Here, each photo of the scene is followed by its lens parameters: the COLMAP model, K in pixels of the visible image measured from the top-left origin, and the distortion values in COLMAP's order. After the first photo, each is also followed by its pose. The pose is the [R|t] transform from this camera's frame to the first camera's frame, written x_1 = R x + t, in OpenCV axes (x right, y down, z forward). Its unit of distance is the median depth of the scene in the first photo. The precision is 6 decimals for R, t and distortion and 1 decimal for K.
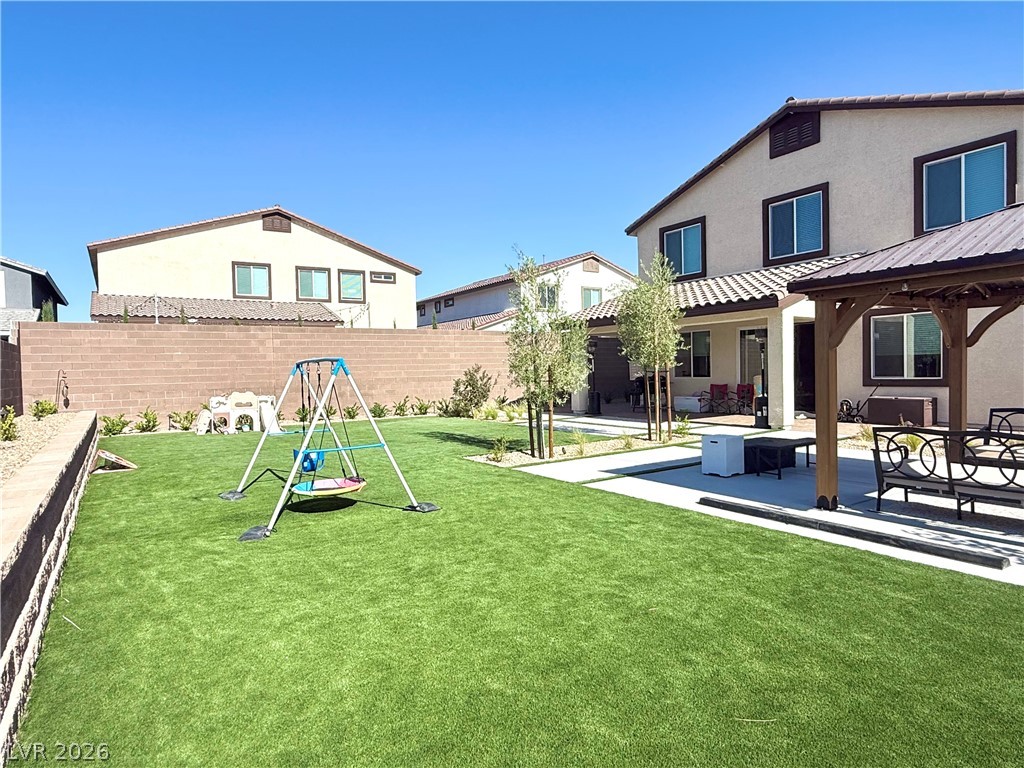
lens RADIAL K [[597.0, 0, 512.0], [0, 597.0, 384.0], [0, 0, 1]] dist [-0.001471, 0.001022]
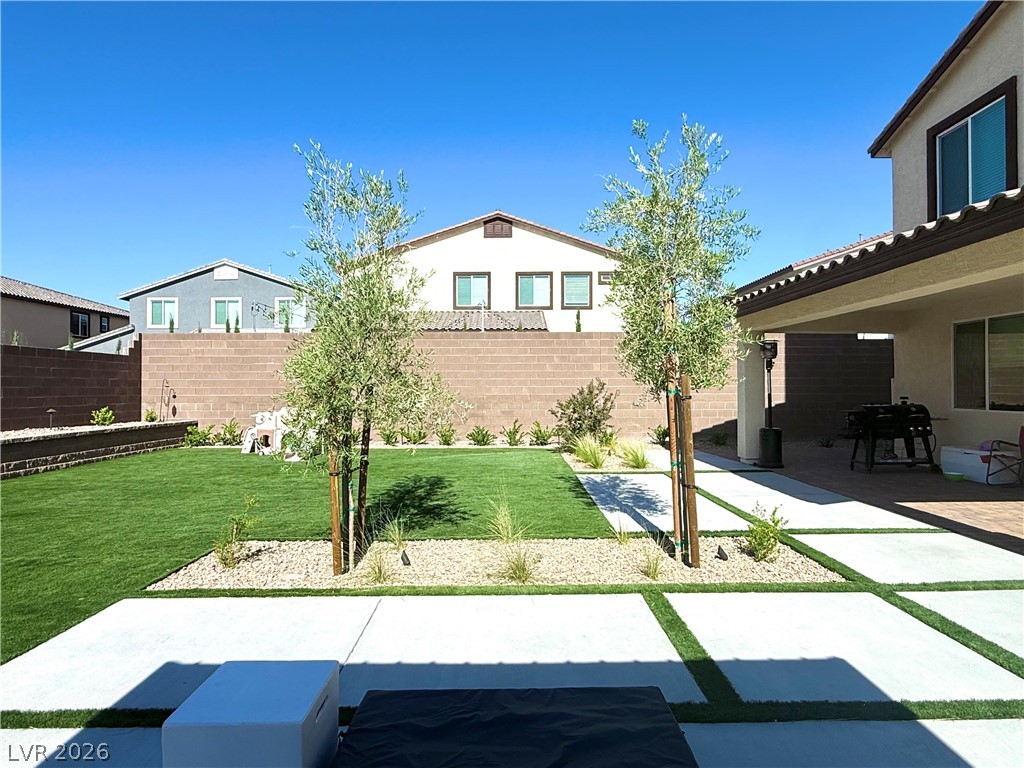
lens RADIAL K [[597.0, 0, 512.0], [0, 597.0, 384.0], [0, 0, 1]] dist [-0.001471, 0.001022]
pose [[0.839918, 0.016307, -0.542468, 0.145460], [-0.029835, 0.999424, -0.016152, -0.007999], [0.541893, 0.029751, 0.839921, 0.224432]]
